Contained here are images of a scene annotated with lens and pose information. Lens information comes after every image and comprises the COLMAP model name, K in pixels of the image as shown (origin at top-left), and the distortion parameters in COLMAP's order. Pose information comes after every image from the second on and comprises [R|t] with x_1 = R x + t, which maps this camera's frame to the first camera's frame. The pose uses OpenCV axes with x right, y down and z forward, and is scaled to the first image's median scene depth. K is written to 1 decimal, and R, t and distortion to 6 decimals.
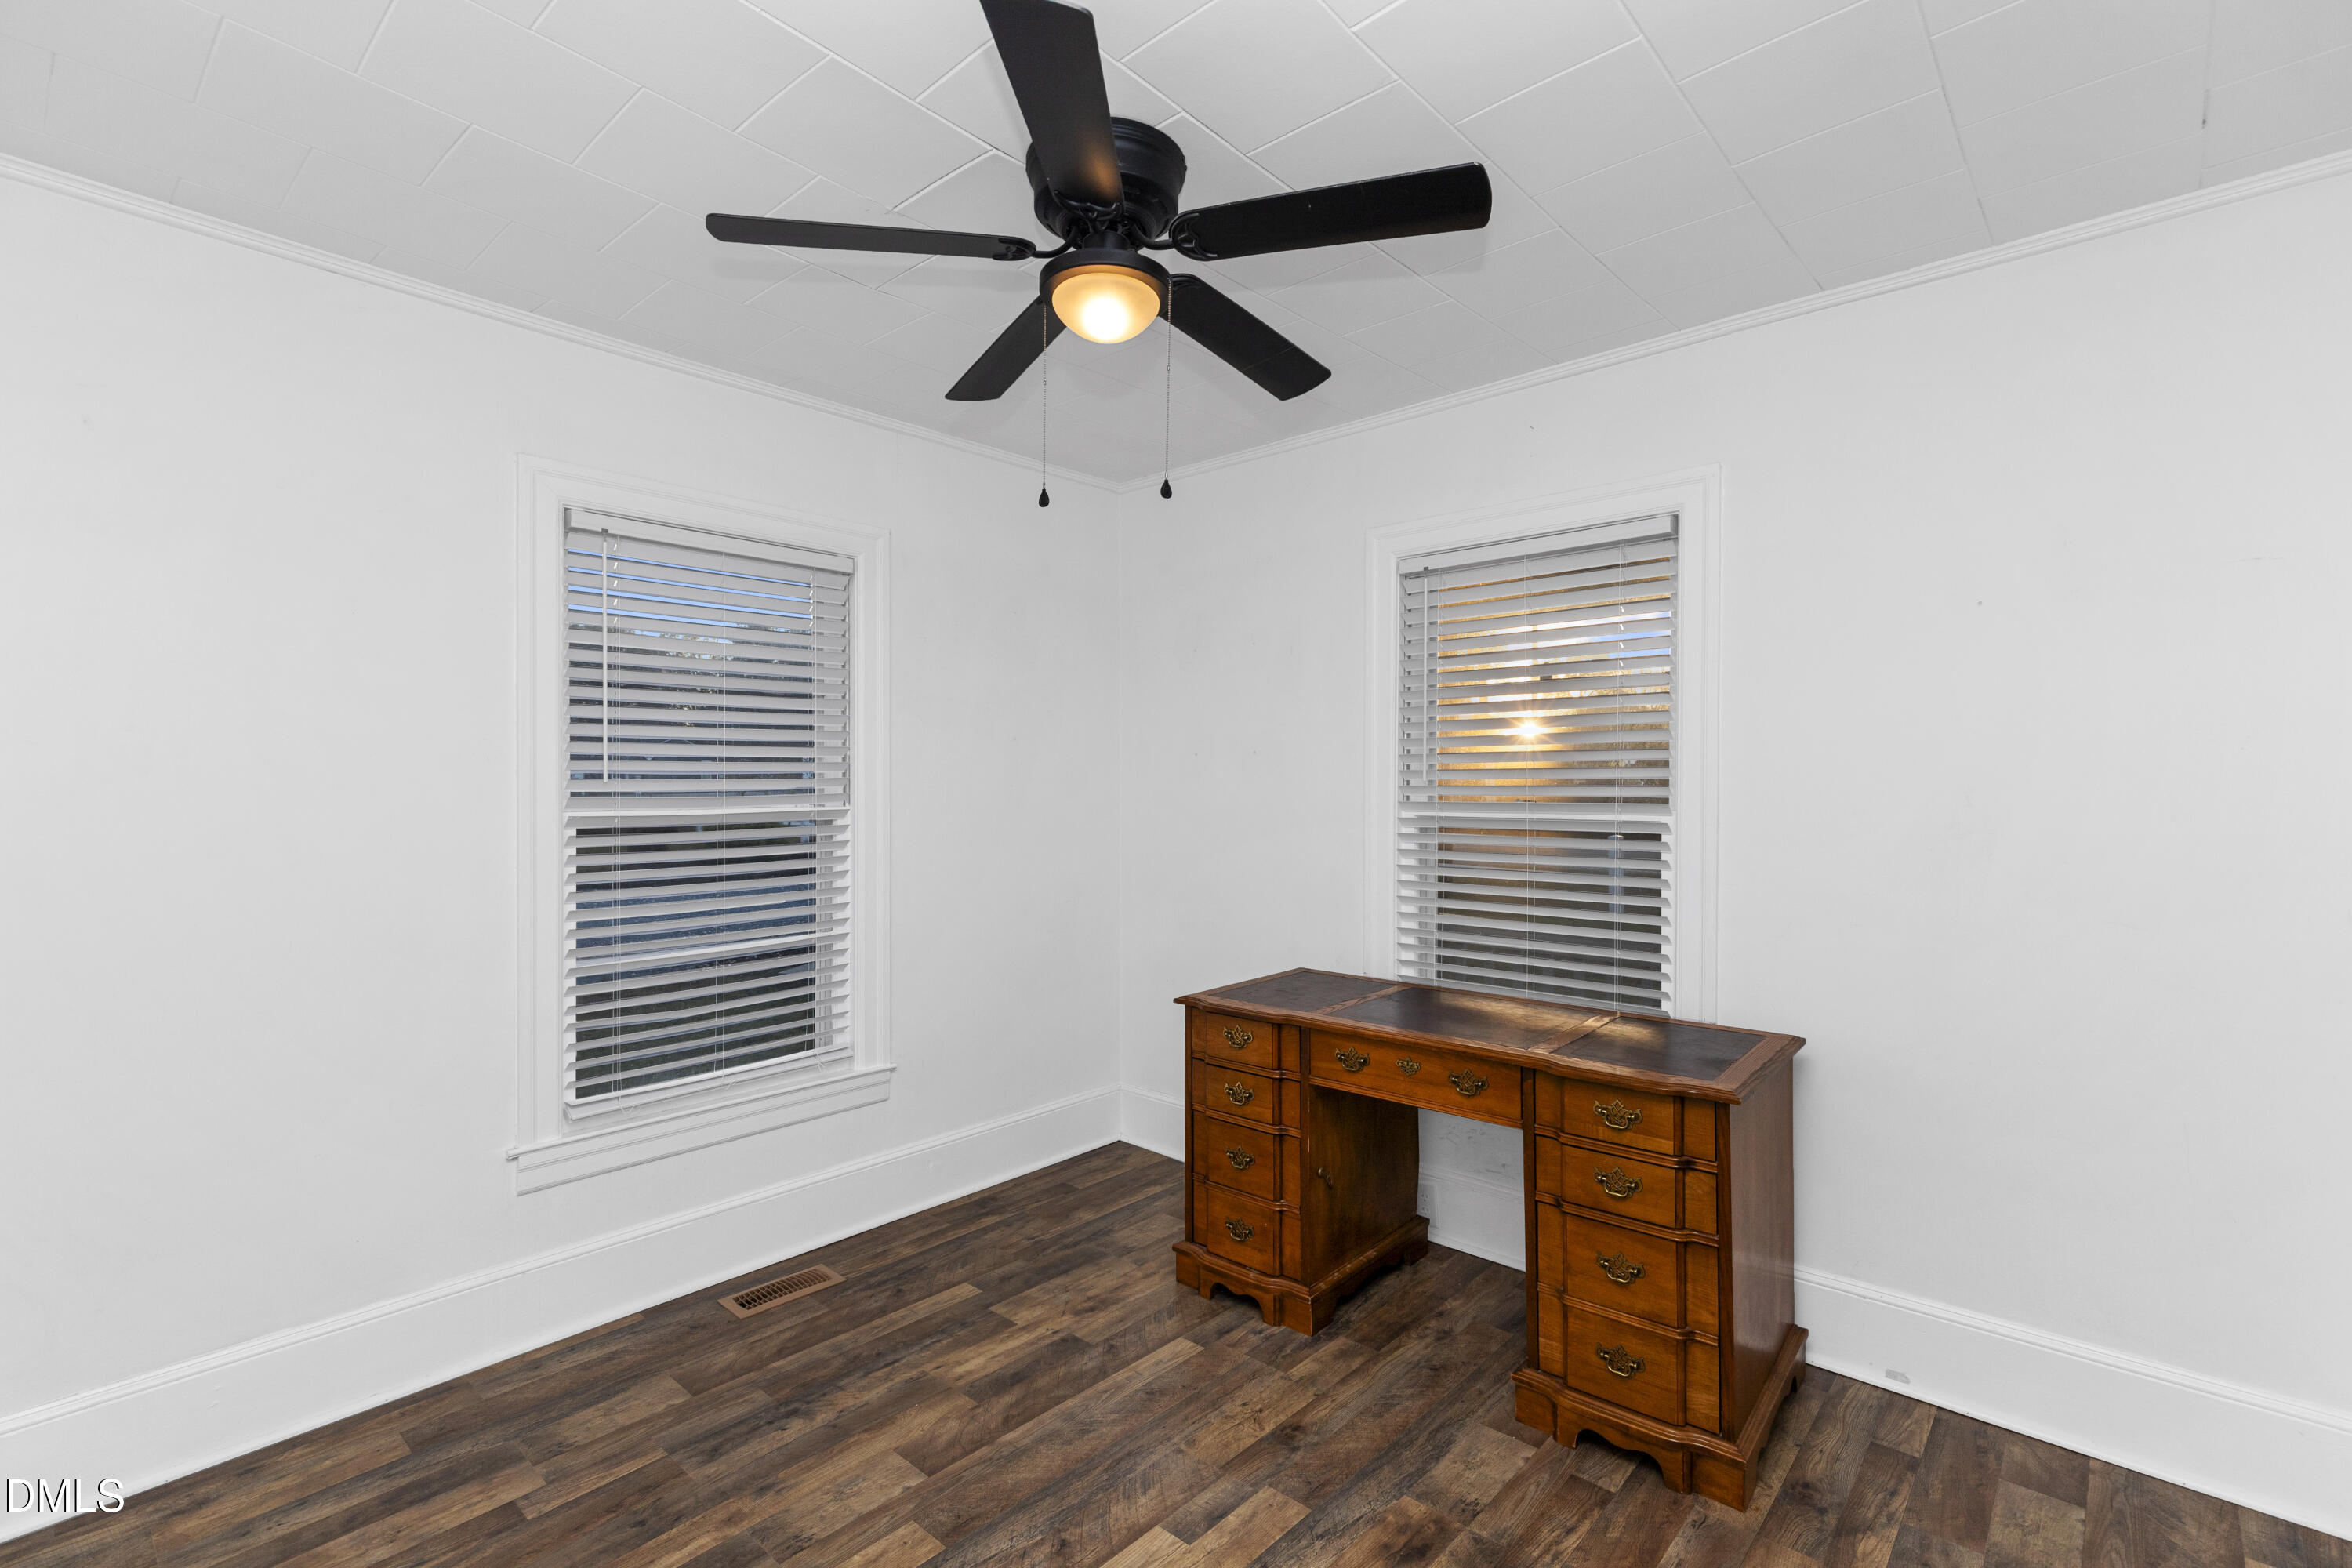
lens RADIAL K [[1083.7, 0, 1173.1], [0, 1083.7, 794.3], [0, 0, 1]] dist [0.010077, -0.002115]
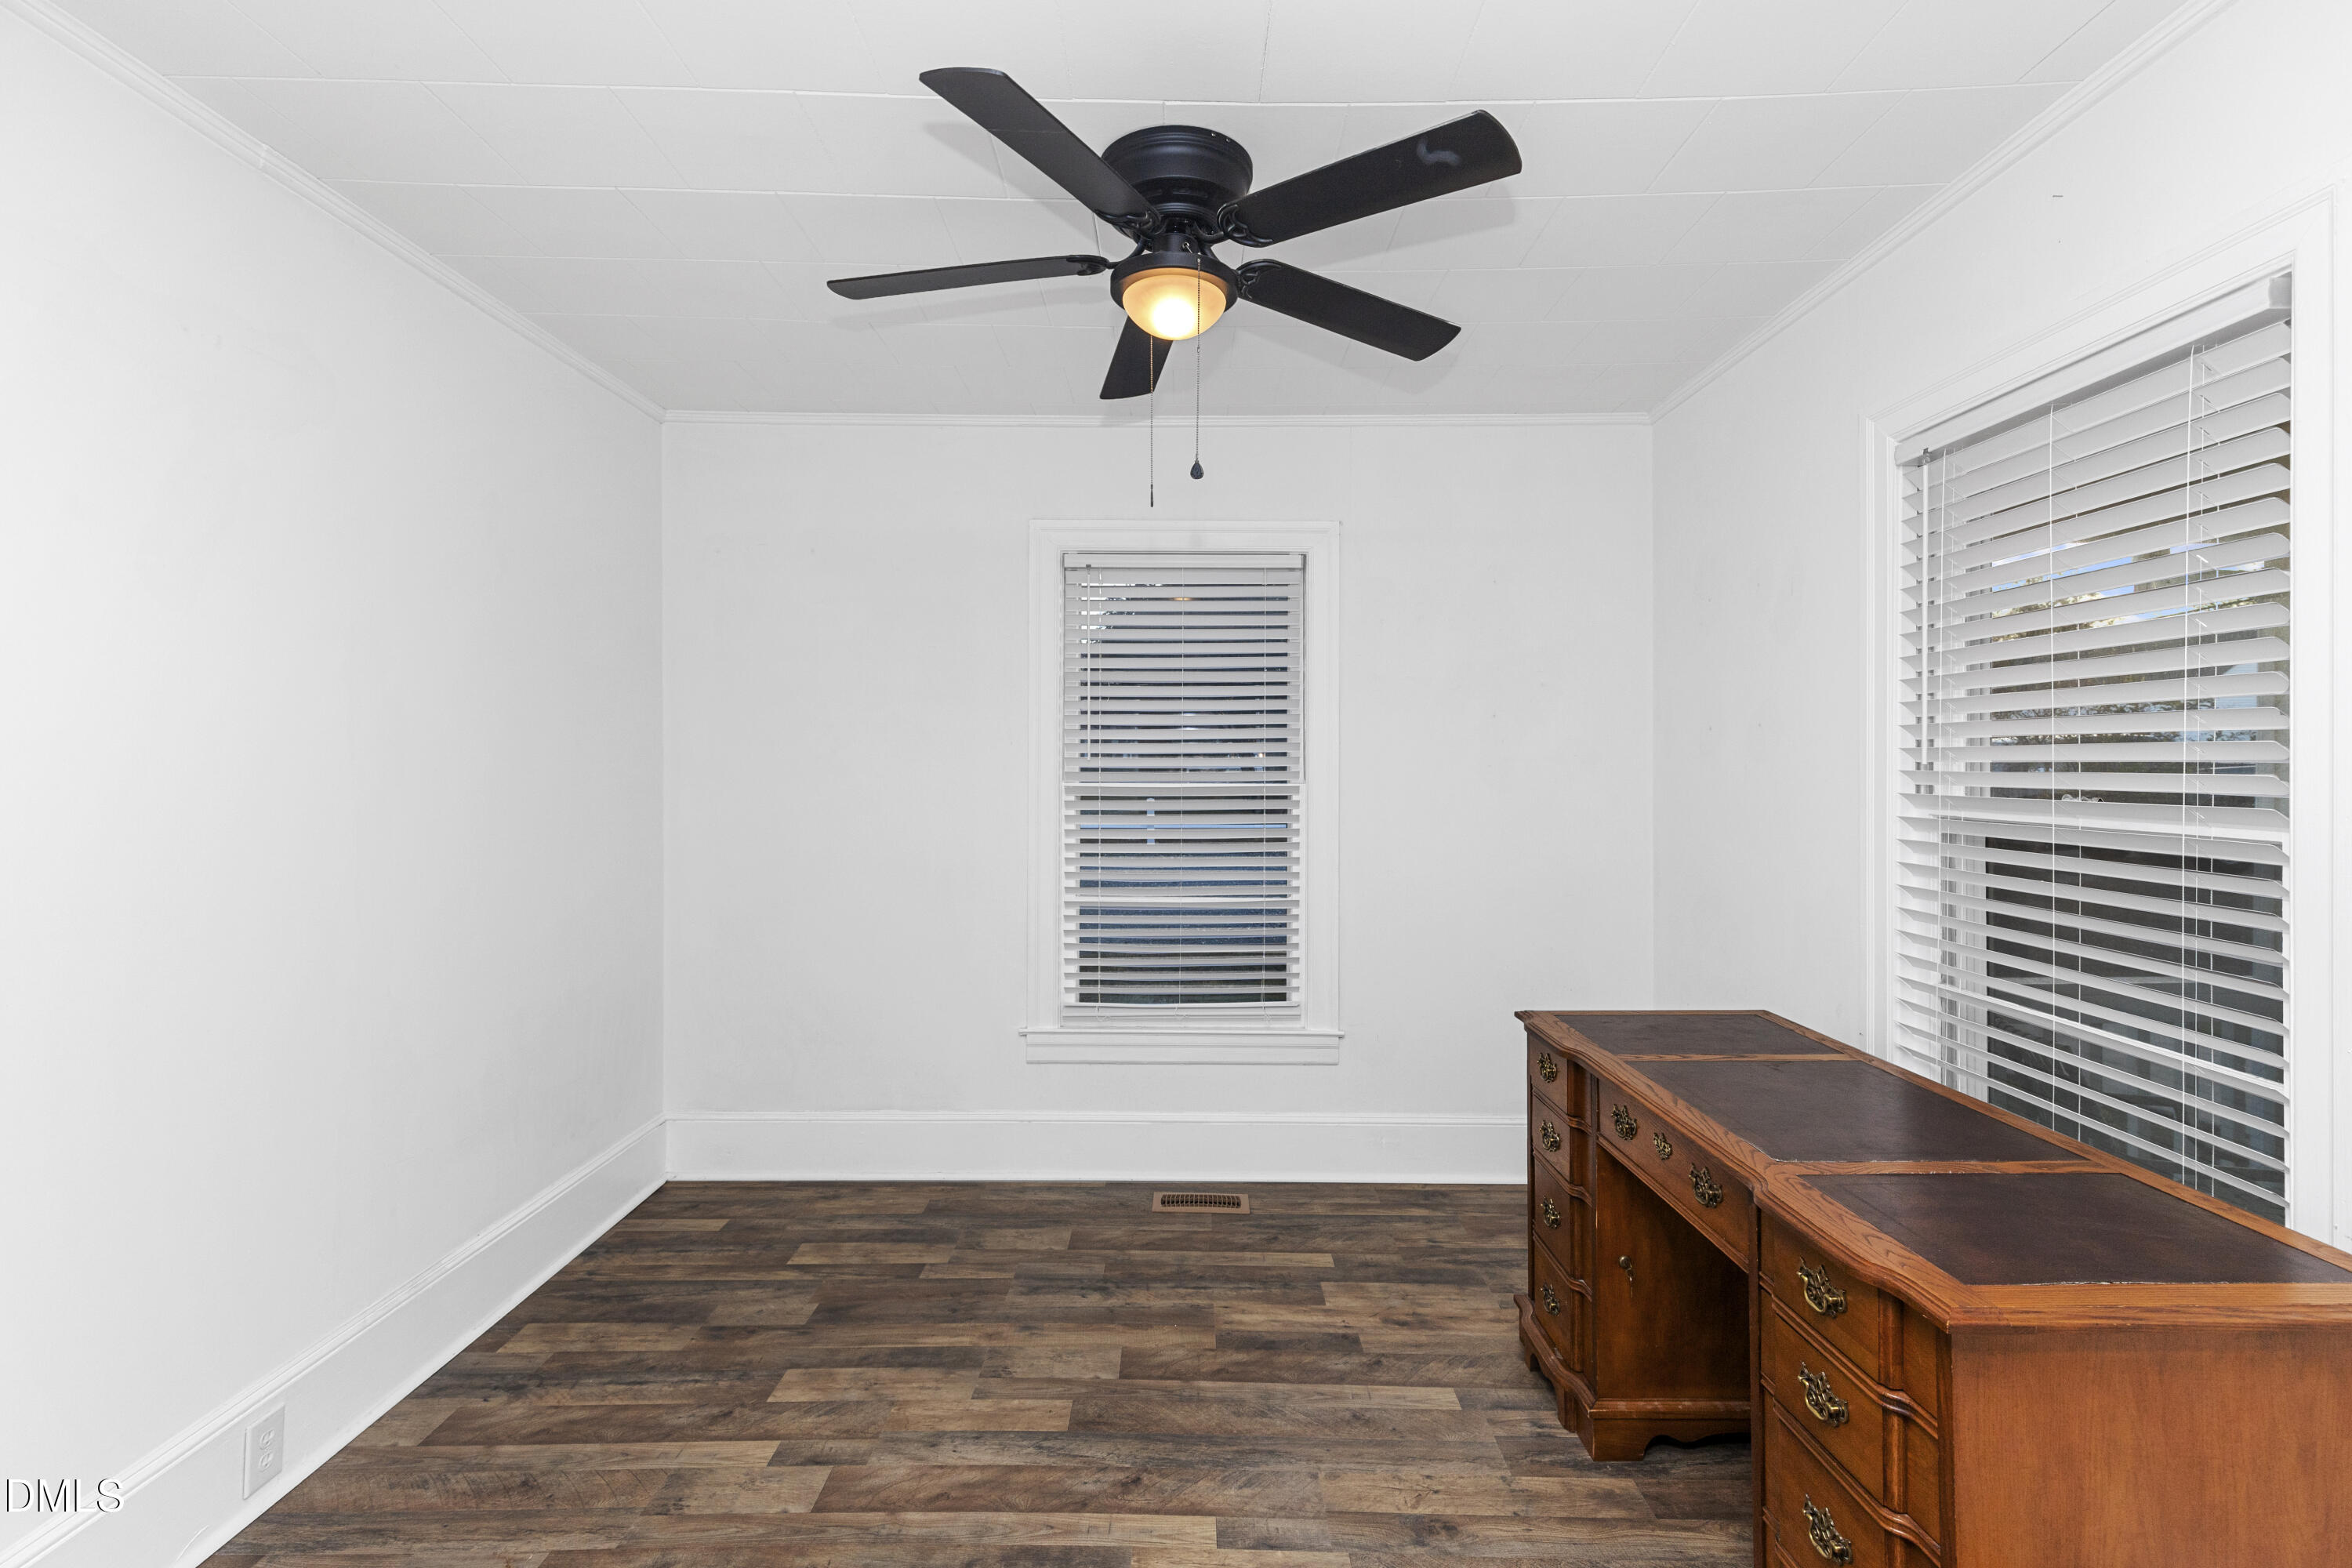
lens RADIAL K [[1083.7, 0, 1173.9], [0, 1083.7, 759.1], [0, 0, 1]] dist [0.010077, -0.002115]
pose [[0.655976, 0.004452, -0.754768, 0.544761], [-0.015151, 0.999859, -0.007270, -0.004588], [0.754629, 0.016204, 0.655951, 0.244588]]
